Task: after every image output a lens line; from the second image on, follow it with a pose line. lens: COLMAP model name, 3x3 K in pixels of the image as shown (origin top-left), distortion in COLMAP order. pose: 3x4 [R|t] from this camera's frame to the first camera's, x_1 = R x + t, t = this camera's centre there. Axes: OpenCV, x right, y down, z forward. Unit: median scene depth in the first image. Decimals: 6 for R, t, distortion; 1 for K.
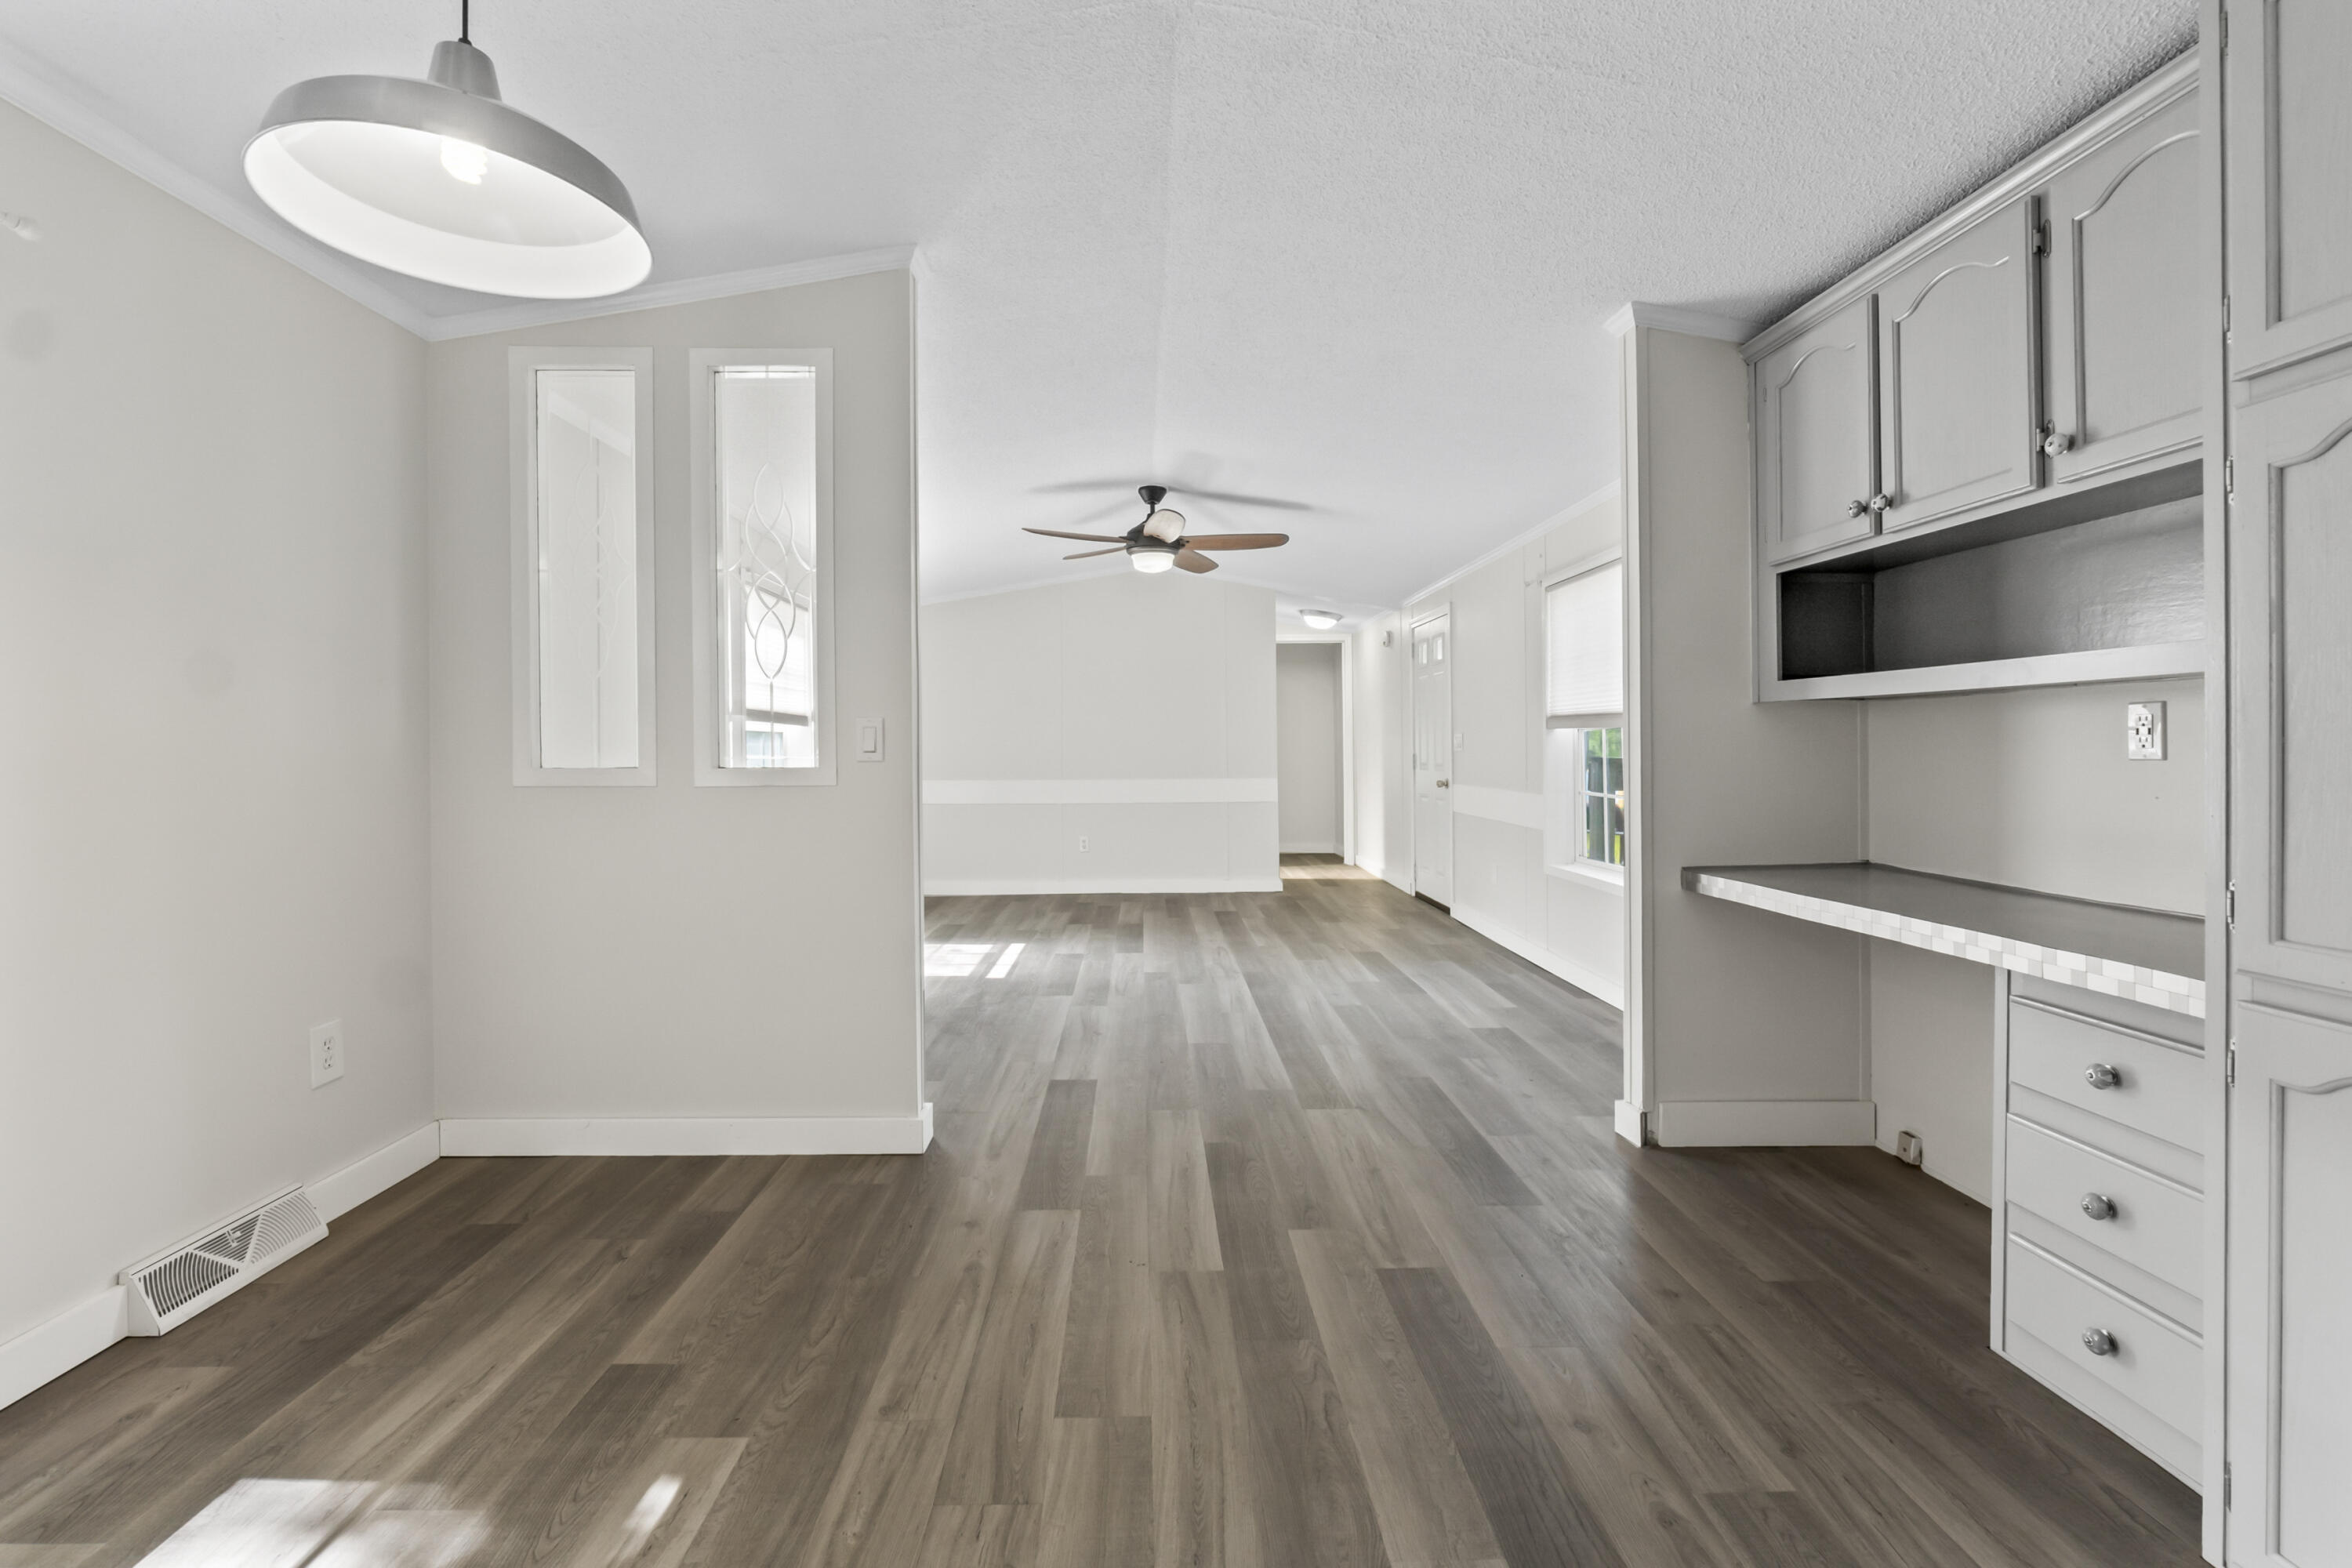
lens RADIAL K [[988.2, 0, 1140.2], [0, 988.2, 753.9], [0, 0, 1]] dist [-0.010481, 0.000684]
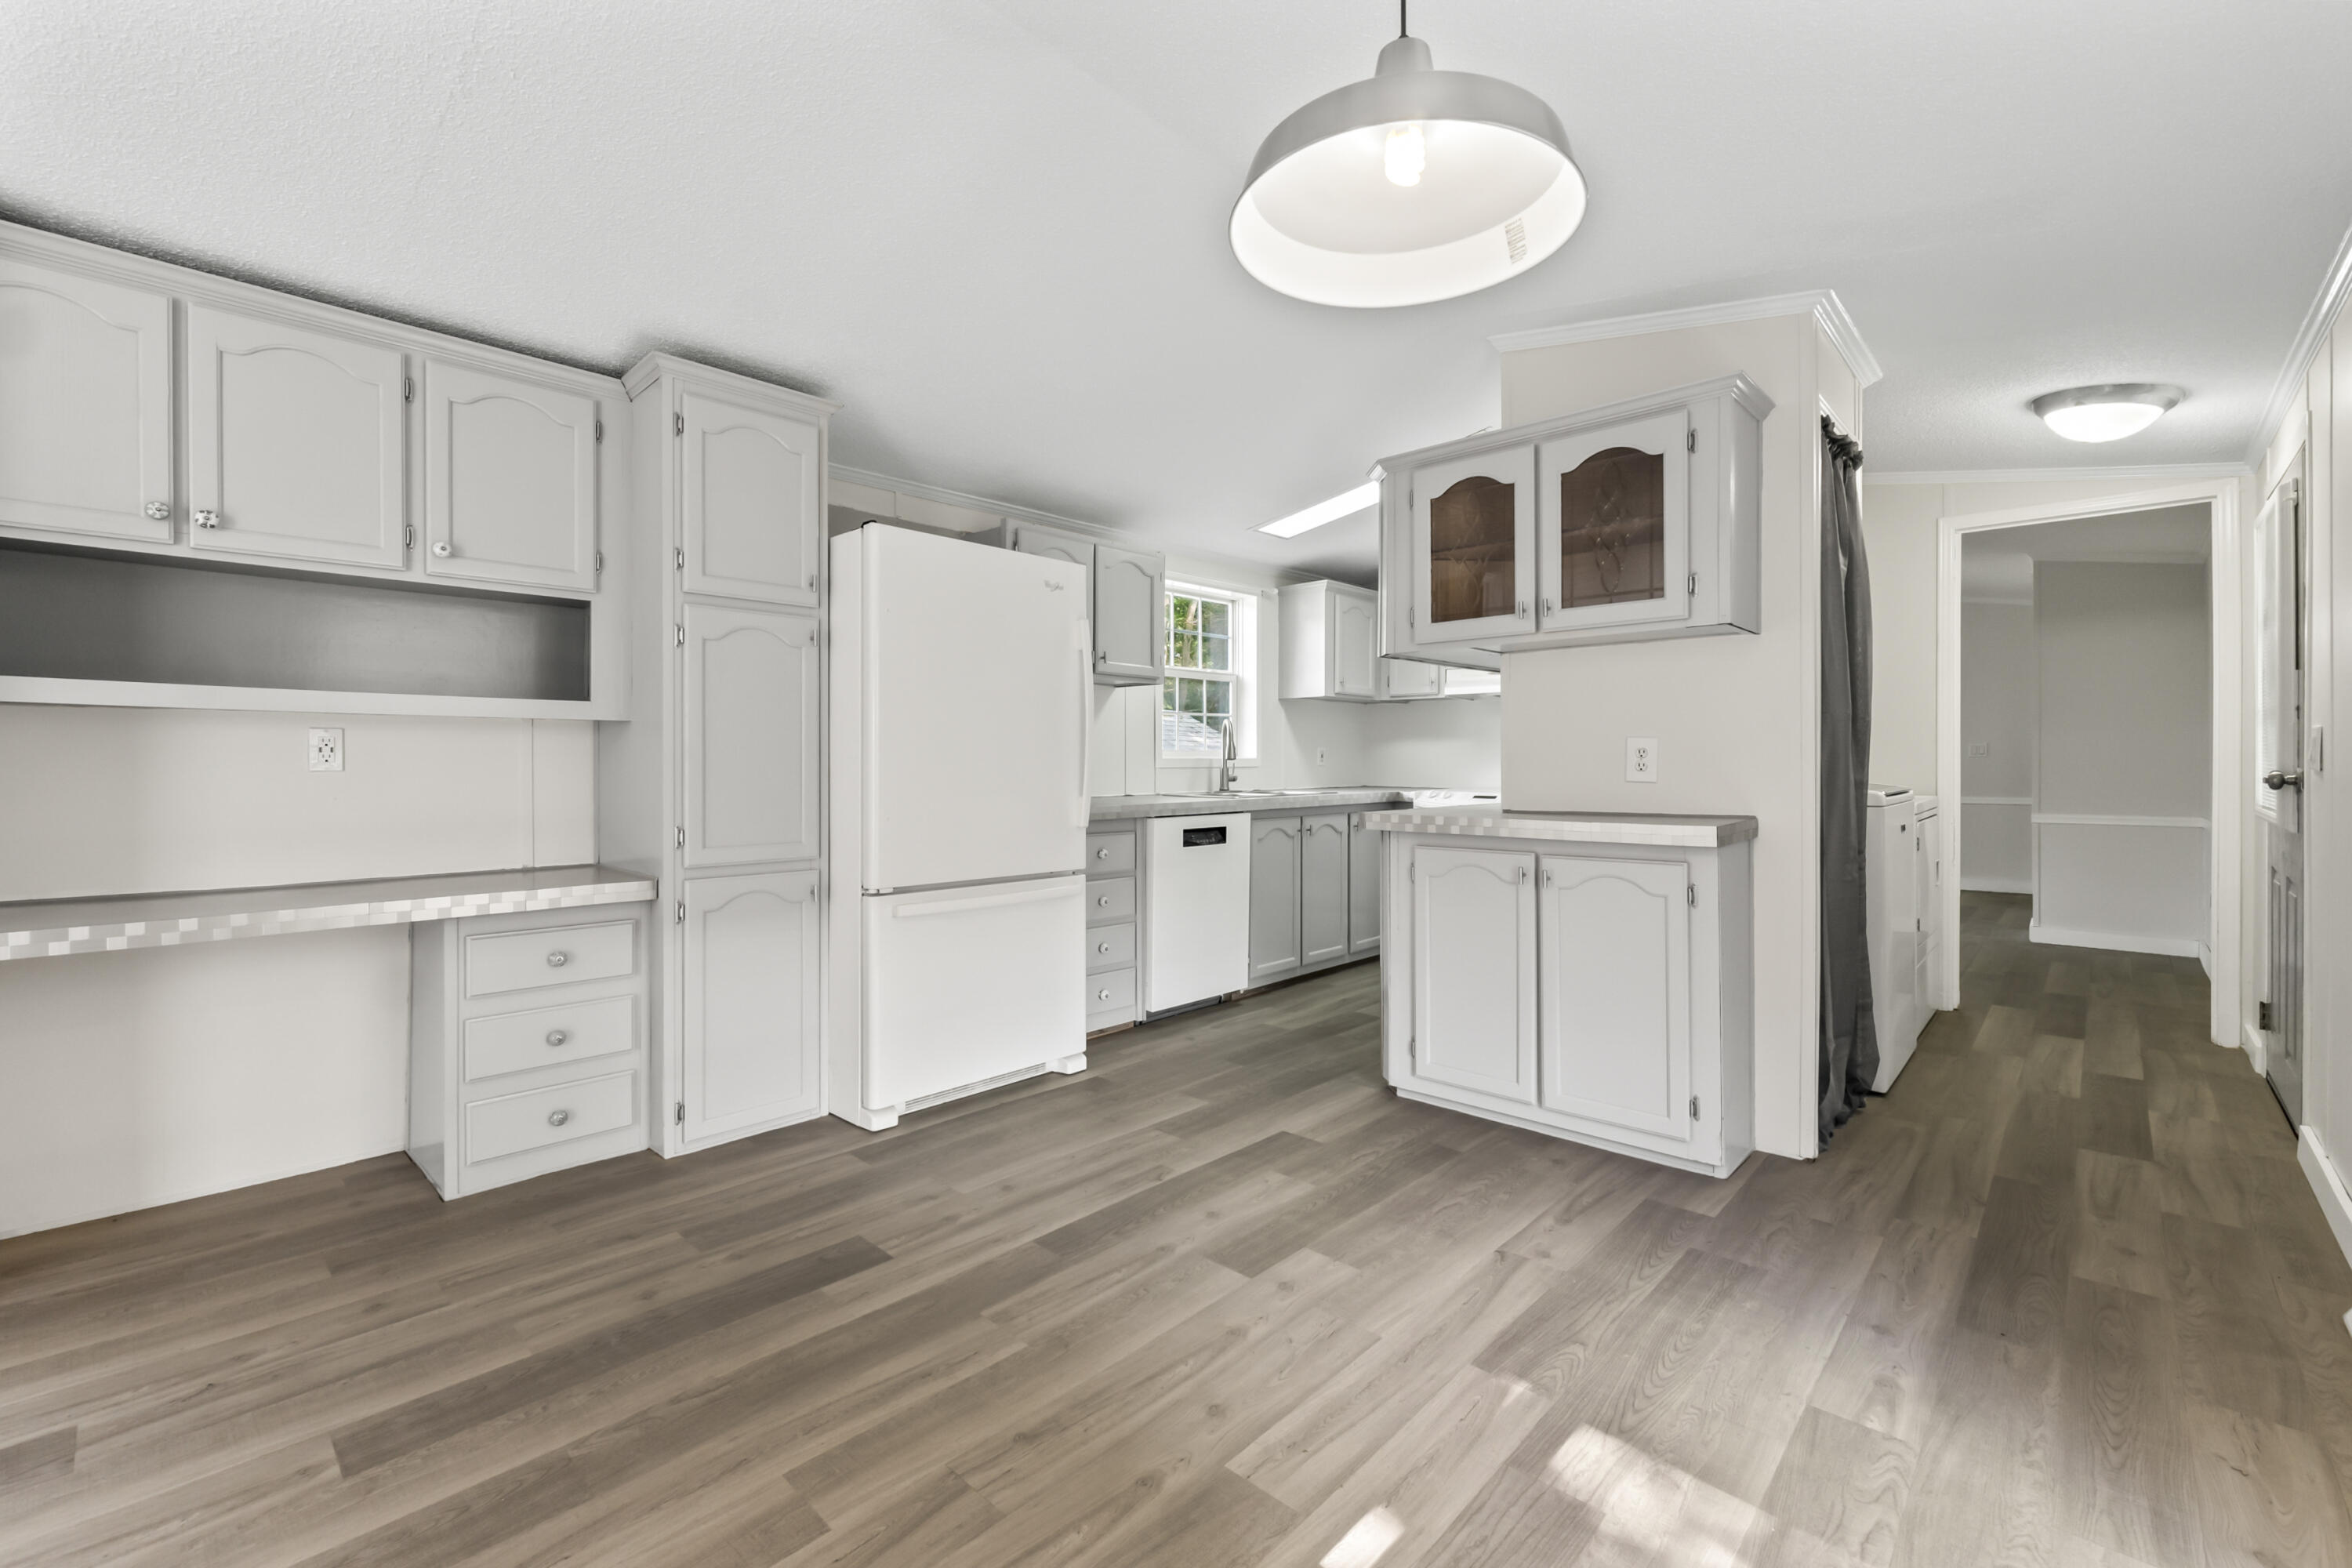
lens RADIAL K [[988.2, 0, 1197.9], [0, 988.2, 768.7], [0, 0, 1]] dist [-0.010481, 0.000684]
pose [[-0.730679, -0.006566, 0.682690, -0.720919], [0.001998, 0.999929, 0.011756, -0.010134], [-0.682718, 0.009954, -0.730614, 1.107117]]
